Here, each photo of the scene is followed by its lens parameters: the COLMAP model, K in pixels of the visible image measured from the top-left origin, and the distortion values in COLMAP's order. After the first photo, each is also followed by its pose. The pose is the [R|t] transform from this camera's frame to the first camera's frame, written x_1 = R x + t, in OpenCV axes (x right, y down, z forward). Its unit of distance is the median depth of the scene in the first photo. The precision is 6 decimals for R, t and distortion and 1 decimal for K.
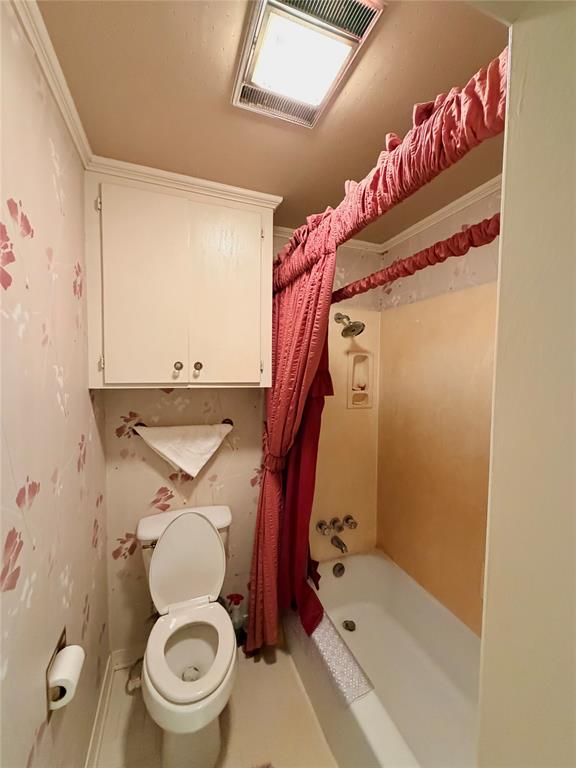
lens RADIAL K [[303.7, 0, 286.7], [0, 303.7, 383.6], [0, 0, 1]] dist [-0.008814, 0.001237]
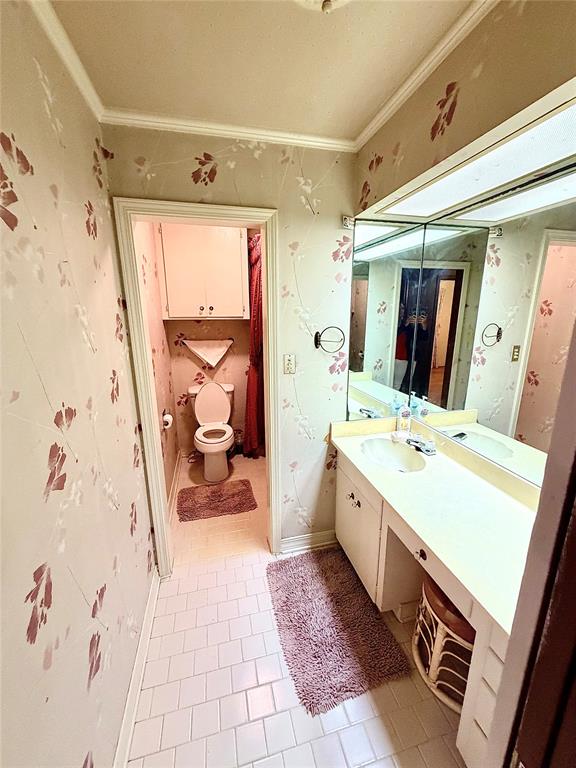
lens RADIAL K [[303.7, 0, 287.7], [0, 303.7, 383.1], [0, 0, 1]] dist [-0.008814, 0.001237]
pose [[0.993266, 0.013998, -0.115003, 0.401718], [0.007885, 0.982203, 0.187655, 0.049289], [0.115583, -0.187299, 0.975479, -0.893731]]
